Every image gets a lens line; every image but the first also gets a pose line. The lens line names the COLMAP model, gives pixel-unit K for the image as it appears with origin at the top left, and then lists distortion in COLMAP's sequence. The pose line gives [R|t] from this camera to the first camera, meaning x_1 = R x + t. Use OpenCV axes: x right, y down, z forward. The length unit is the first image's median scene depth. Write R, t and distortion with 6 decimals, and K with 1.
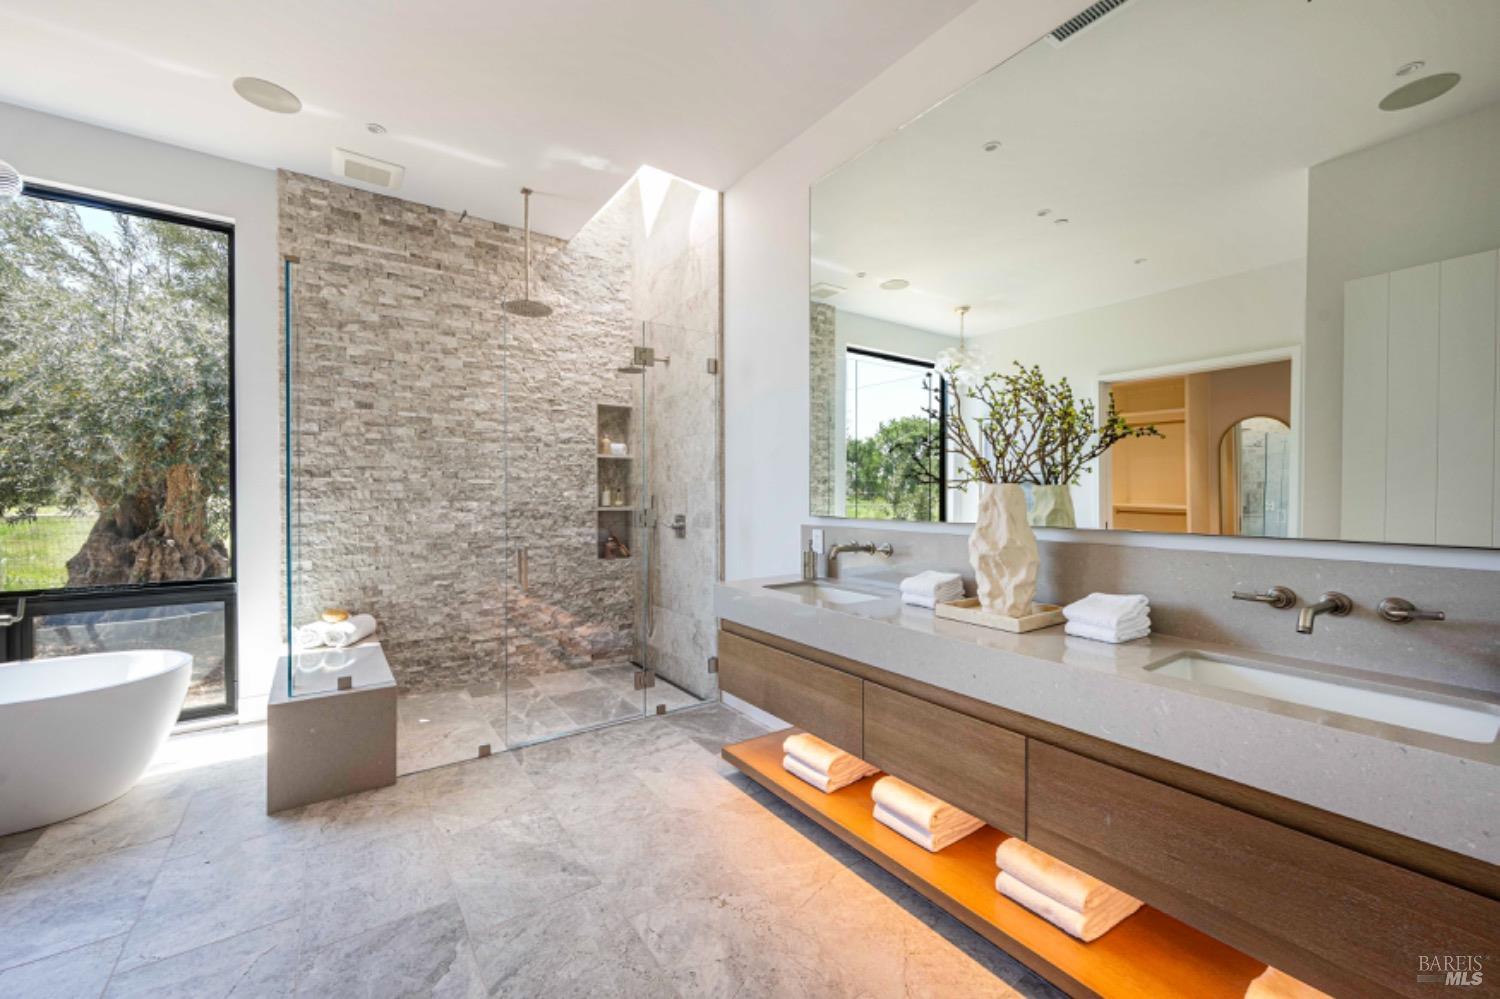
lens RADIAL K [[596.8, 0, 748.2], [0, 596.8, 499.3], [0, 0, 1]] dist [-0.001616, 0.000979]
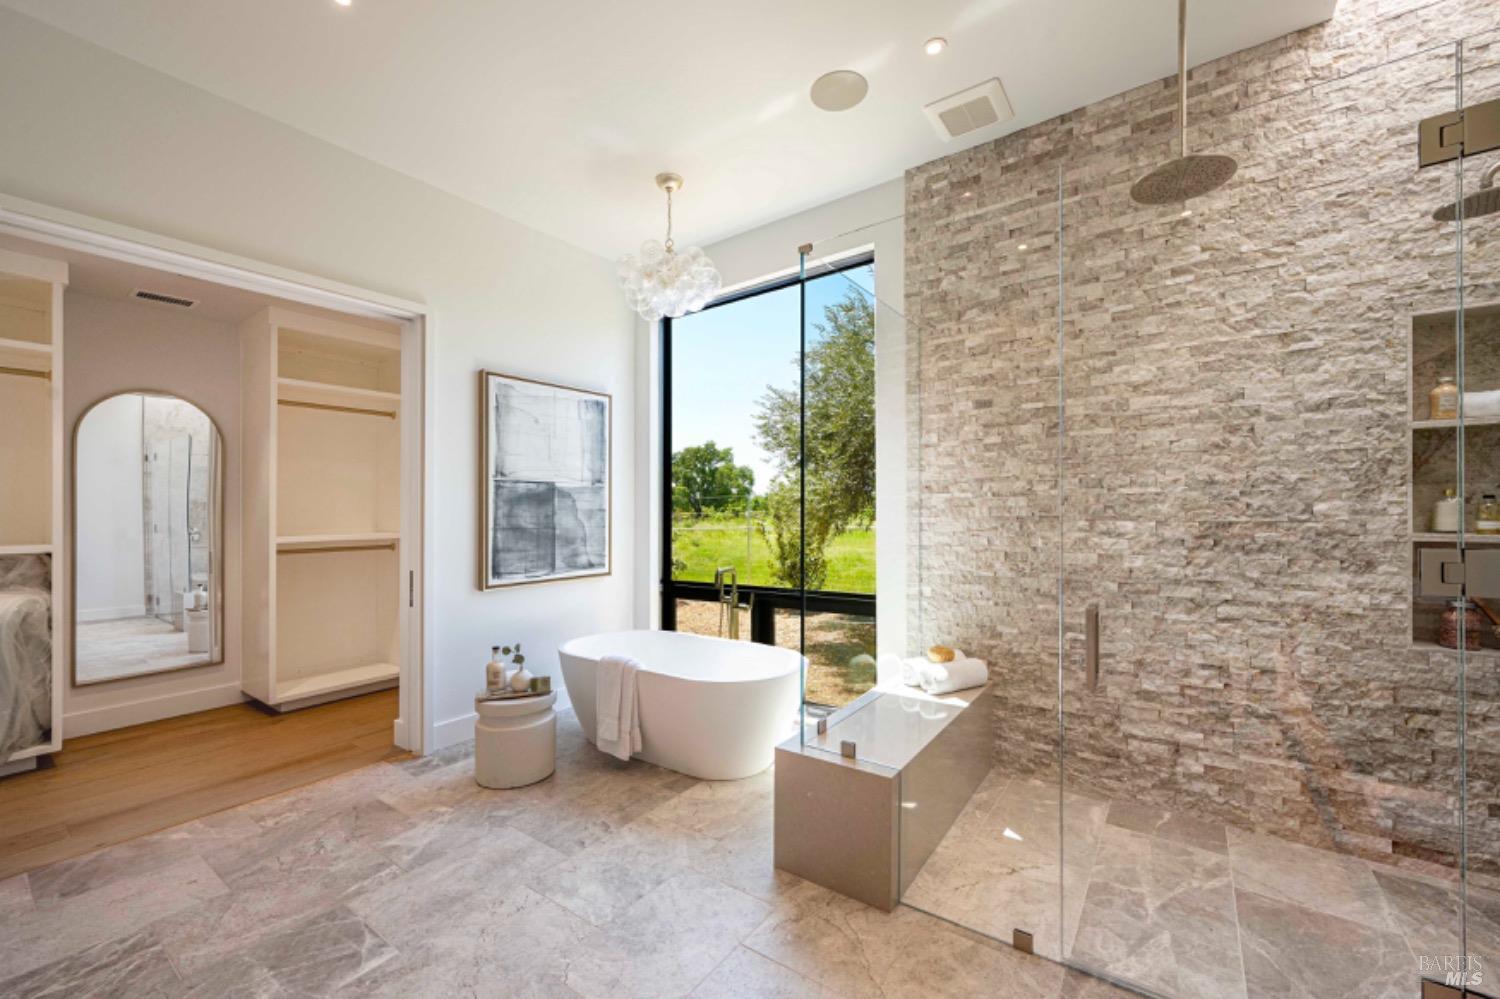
lens RADIAL K [[596.8, 0, 749.9], [0, 596.8, 514.7], [0, 0, 1]] dist [-0.001616, 0.000979]
pose [[0.324382, -0.002851, -0.945922, 0.027576], [0.006814, 0.999977, -0.000677, -0.006020], [0.945901, -0.006226, 0.324394, 0.397101]]
